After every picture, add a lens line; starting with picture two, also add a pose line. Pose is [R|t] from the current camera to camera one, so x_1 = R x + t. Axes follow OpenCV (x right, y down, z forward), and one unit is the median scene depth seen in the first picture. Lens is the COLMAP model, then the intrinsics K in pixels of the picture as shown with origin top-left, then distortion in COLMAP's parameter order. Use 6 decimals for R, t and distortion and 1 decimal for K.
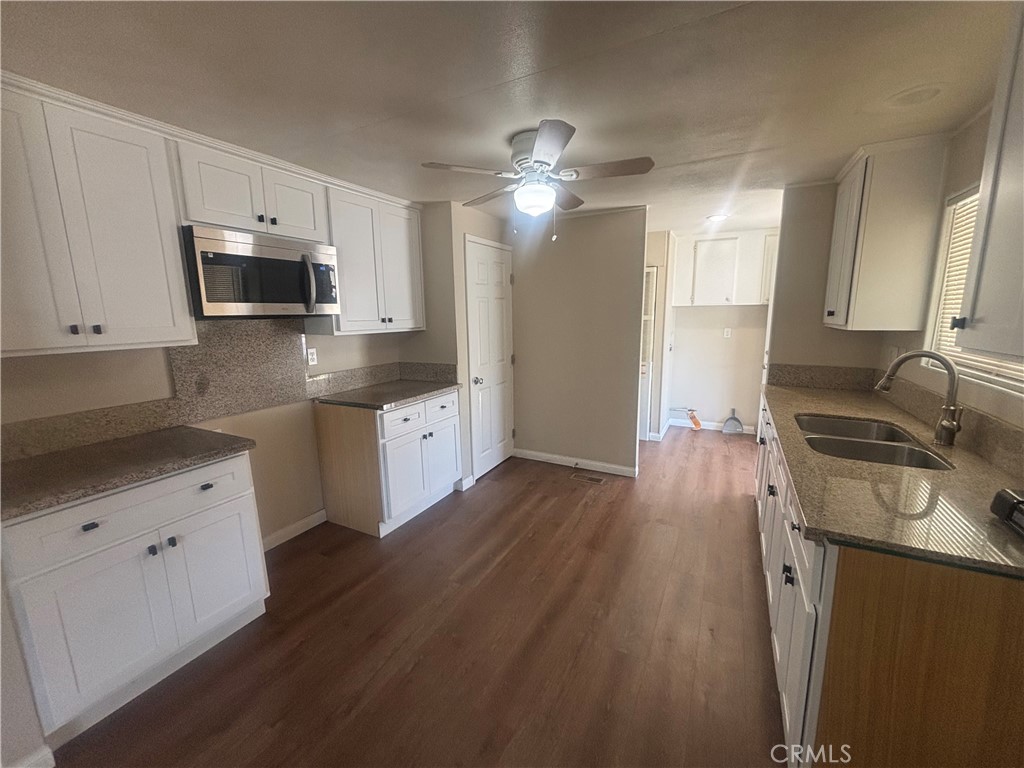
lens RADIAL K [[408.1, 0, 512.0], [0, 408.1, 384.0], [0, 0, 1]] dist [-0.001131, -0.004338]
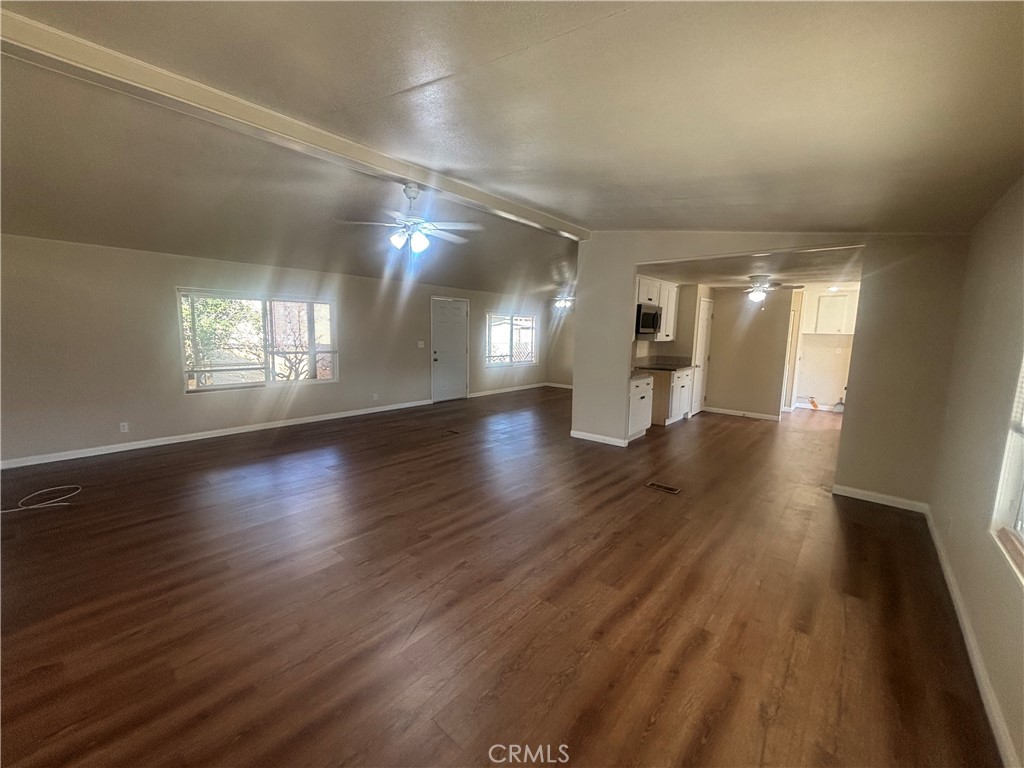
lens RADIAL K [[410.9, 0, 512.0], [0, 410.9, 384.0], [0, 0, 1]] dist [-0.001191, -0.000063]
pose [[0.976026, 0.063067, -0.208316, -0.437003], [-0.071532, 0.996881, -0.033347, 0.168868], [0.205563, 0.047449, 0.977493, -0.950457]]
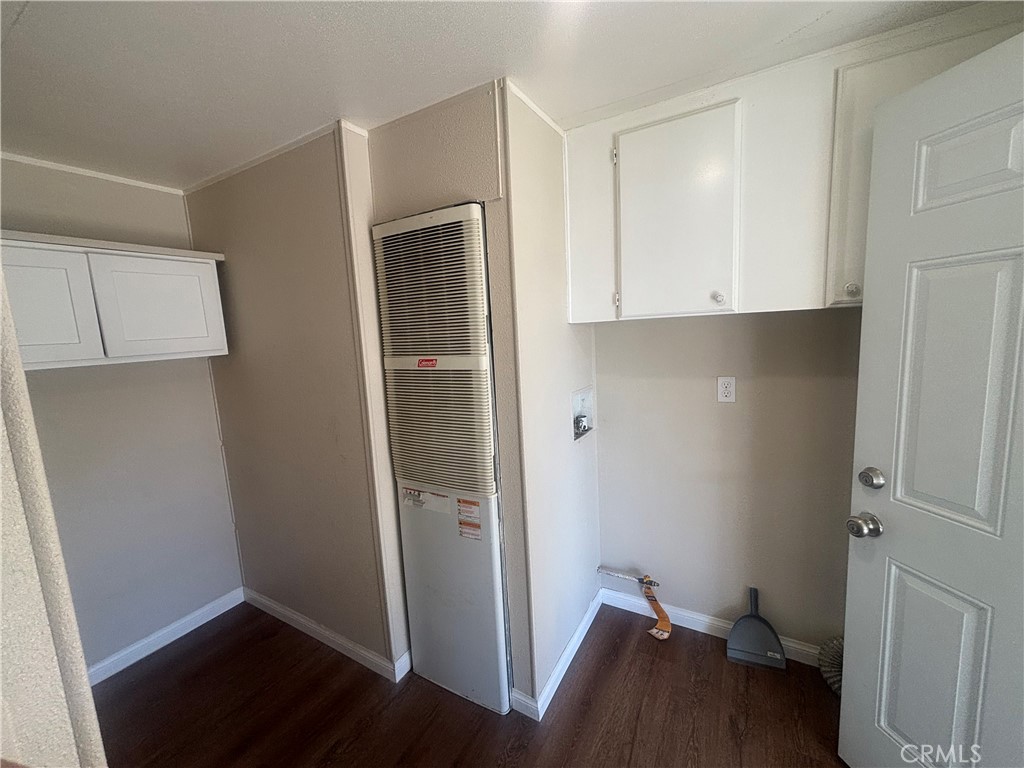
lens RADIAL K [[410.9, 0, 512.0], [0, 410.9, 384.0], [0, 0, 1]] dist [-0.001191, -0.000063]
pose [[0.999051, -0.032631, -0.028864, 0.366019], [0.031216, 0.998351, -0.048180, -0.125287], [0.030389, 0.047233, 0.998422, 0.658760]]
